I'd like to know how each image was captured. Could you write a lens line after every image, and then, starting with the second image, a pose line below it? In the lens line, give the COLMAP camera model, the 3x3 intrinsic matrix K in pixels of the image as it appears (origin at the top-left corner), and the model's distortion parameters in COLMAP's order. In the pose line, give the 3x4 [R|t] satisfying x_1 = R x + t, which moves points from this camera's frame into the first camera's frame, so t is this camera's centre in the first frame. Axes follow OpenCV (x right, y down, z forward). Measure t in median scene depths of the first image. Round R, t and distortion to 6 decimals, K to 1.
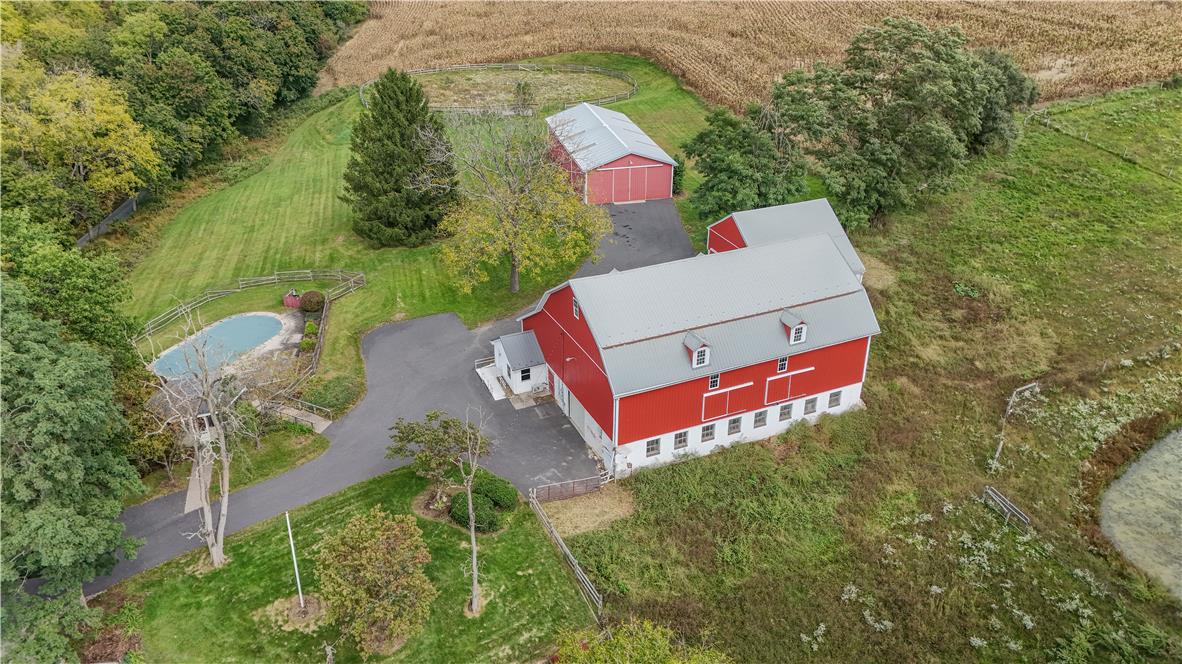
lens RADIAL K [[861.2, 0, 591.0], [0, 861.2, 332.0], [0, 0, 1]] dist [0.066088, -0.086104]
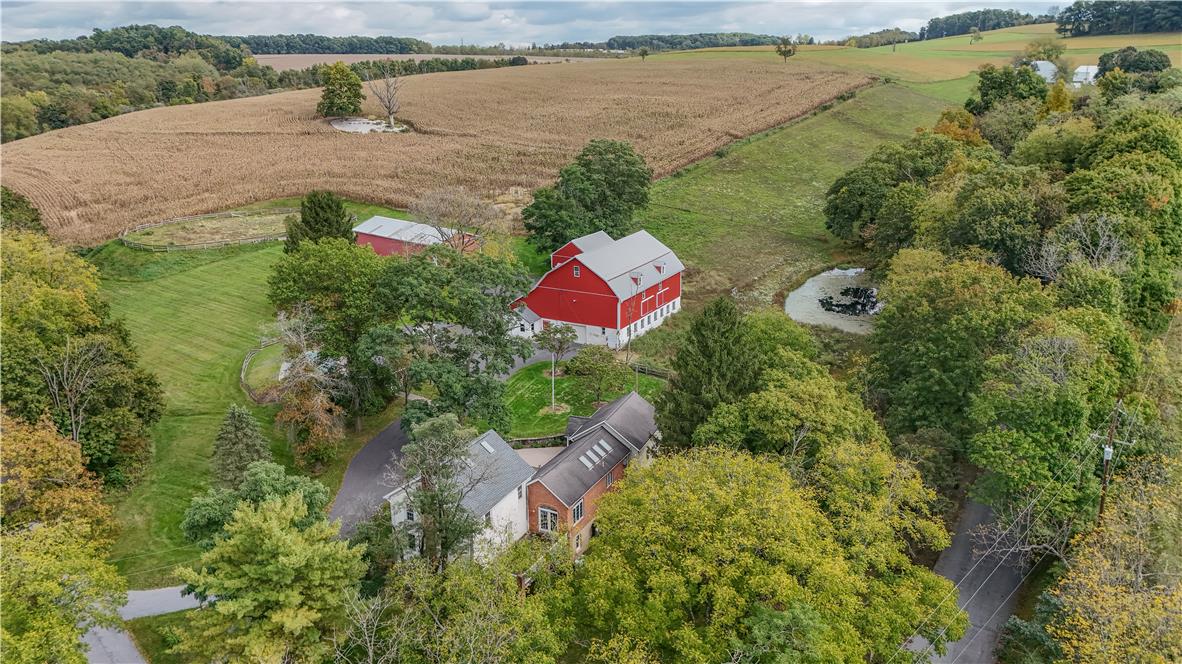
lens RADIAL K [[851.6, 0, 591.0], [0, 851.6, 332.0], [0, 0, 1]] dist [0.067132, -0.059741]
pose [[0.799635, -0.177675, 0.573598, -1.001776], [0.281820, 0.954530, -0.097207, 0.268745], [-0.530246, 0.239381, 0.813349, -0.490826]]
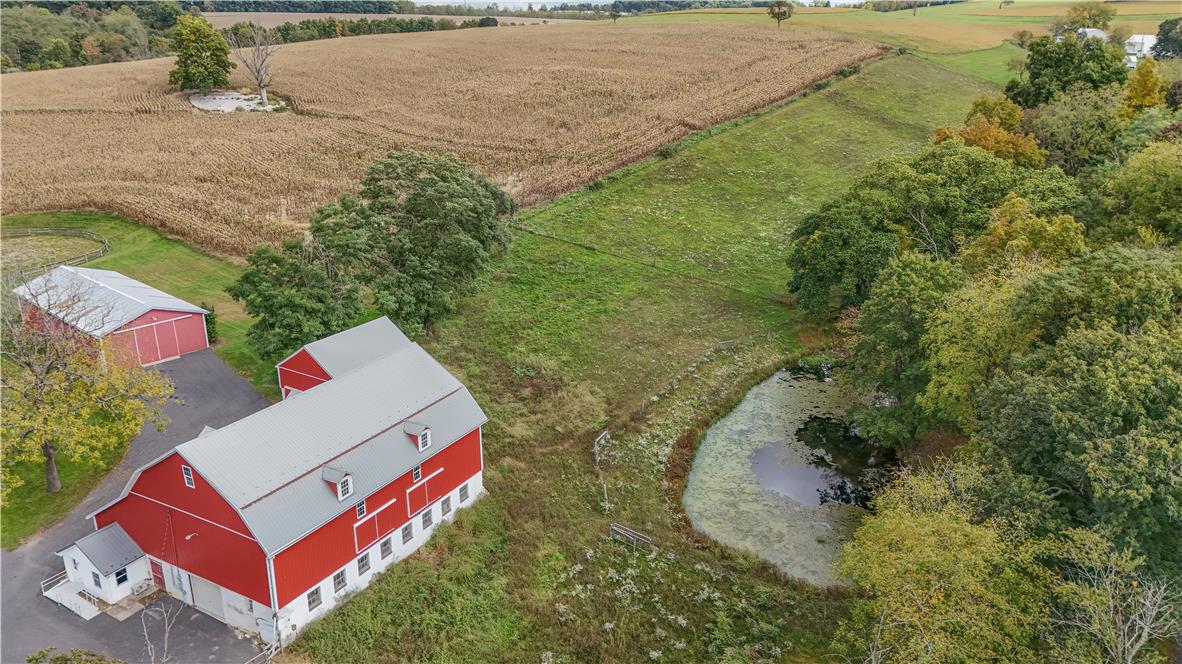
lens RADIAL K [[851.6, 0, 591.0], [0, 851.6, 332.0], [0, 0, 1]] dist [0.067132, -0.059741]
pose [[0.809562, -0.187996, 0.556117, -0.132358], [0.267099, 0.961557, -0.063772, -0.003364], [-0.522749, 0.200166, 0.828653, 0.015006]]
